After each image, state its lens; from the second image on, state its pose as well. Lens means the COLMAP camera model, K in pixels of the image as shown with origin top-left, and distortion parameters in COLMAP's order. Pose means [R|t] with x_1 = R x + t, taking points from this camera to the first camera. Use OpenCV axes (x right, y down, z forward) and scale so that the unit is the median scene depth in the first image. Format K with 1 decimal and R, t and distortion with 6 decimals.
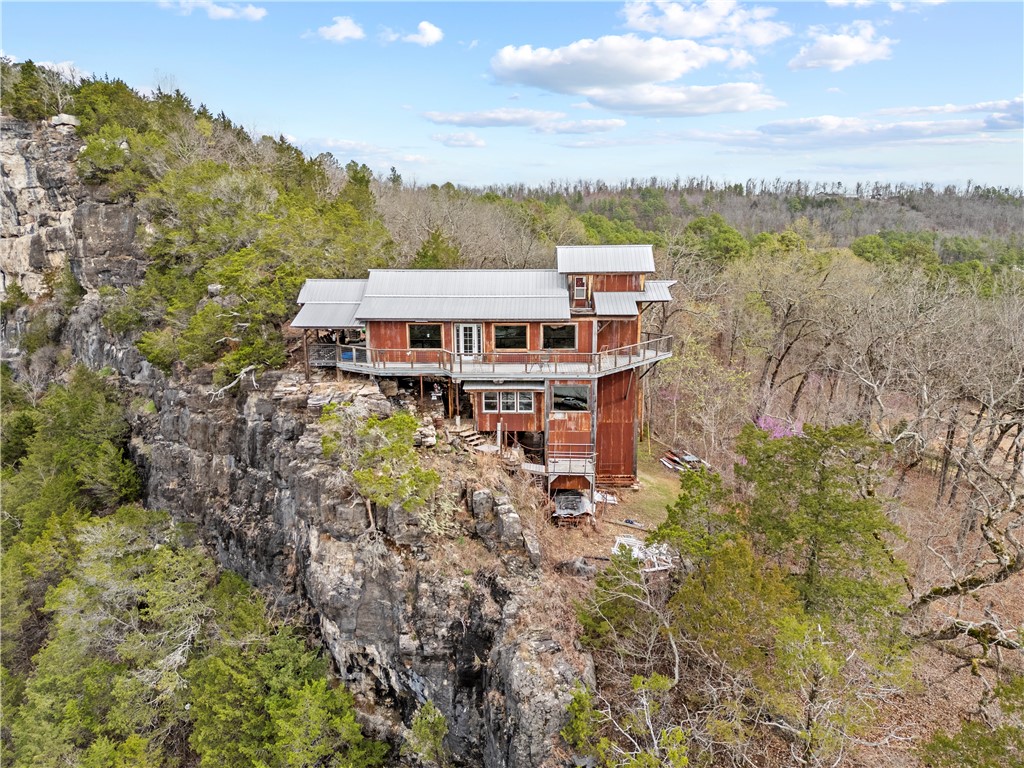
lens RADIAL K [[712.0, 0, 513.9], [0, 712.0, 404.6], [0, 0, 1]] dist [0.078722, -0.069478]
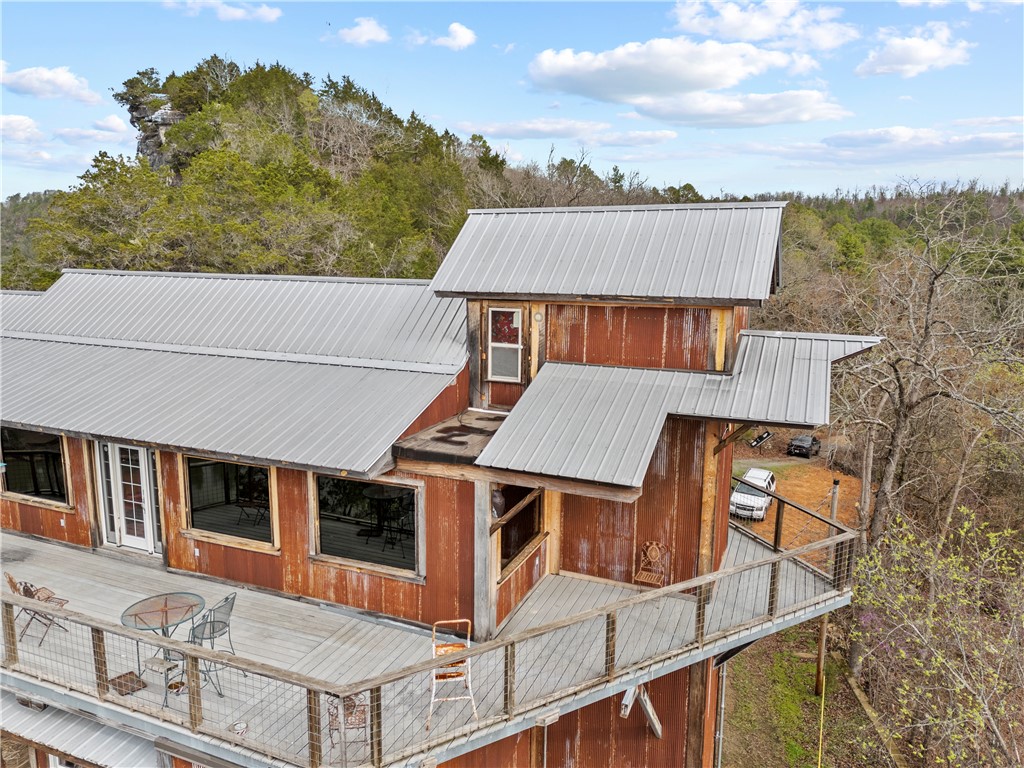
lens RADIAL K [[720.3, 0, 512.0], [0, 720.3, 384.0], [0, 0, 1]] dist [0.126820, -0.146110]
pose [[0.935176, 0.076782, -0.345761, 0.207263], [-0.093637, 0.995083, -0.032286, -0.142668], [0.341582, 0.062569, 0.937767, 0.744857]]
